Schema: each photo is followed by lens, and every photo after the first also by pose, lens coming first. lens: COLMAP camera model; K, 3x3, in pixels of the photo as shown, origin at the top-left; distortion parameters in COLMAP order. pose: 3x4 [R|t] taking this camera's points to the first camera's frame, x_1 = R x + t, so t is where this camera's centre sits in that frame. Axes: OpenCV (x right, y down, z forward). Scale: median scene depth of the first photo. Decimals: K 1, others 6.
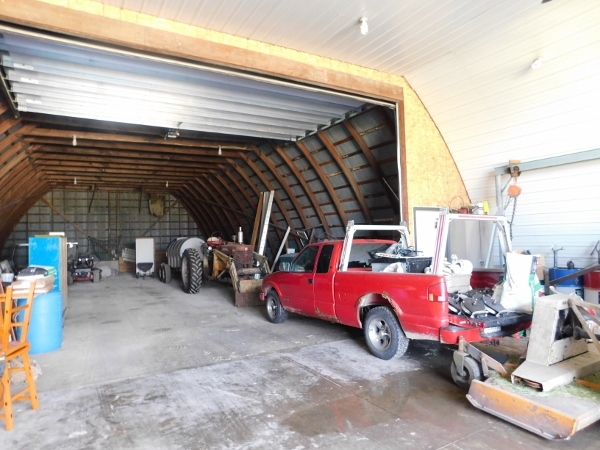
lens RADIAL K [[399.6, 0, 299.6], [0, 399.6, 224.6], [0, 0, 1]] dist [-0.066610, 0.055454]
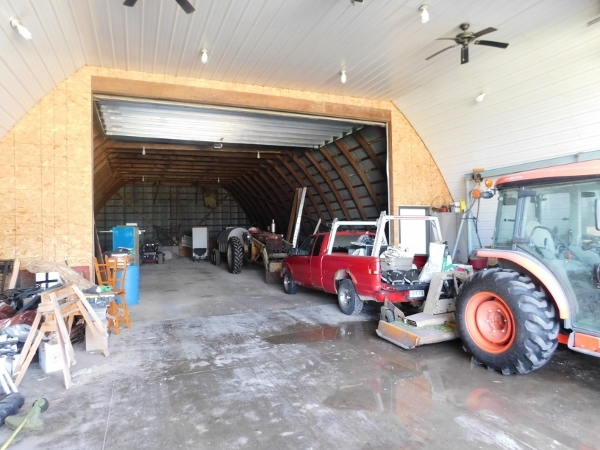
lens RADIAL K [[399.6, 0, 299.3], [0, 399.6, 223.0], [0, 0, 1]] dist [-0.066610, 0.055454]
pose [[0.990435, 0.006976, -0.137807, 0.149909], [-0.003554, 0.999680, 0.025064, -0.020770], [0.137937, -0.024334, 0.990142, -0.295006]]
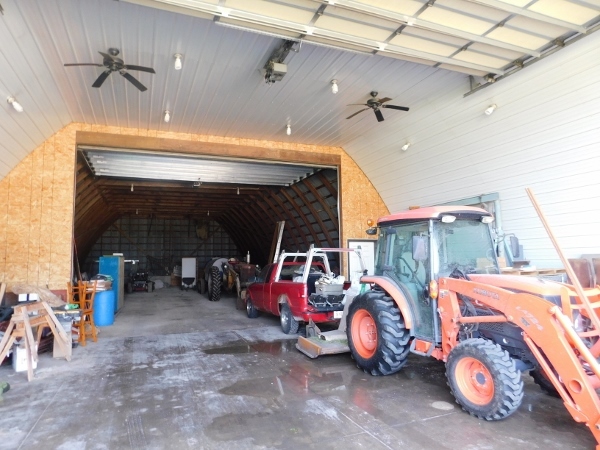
lens RADIAL K [[399.6, 0, 298.7], [0, 399.6, 222.5], [0, 0, 1]] dist [-0.066610, 0.055454]
pose [[0.988671, -0.001279, -0.150090, 0.329894], [-0.006944, 0.998503, -0.054250, -0.025758], [0.149935, 0.054678, 0.987183, -0.434438]]
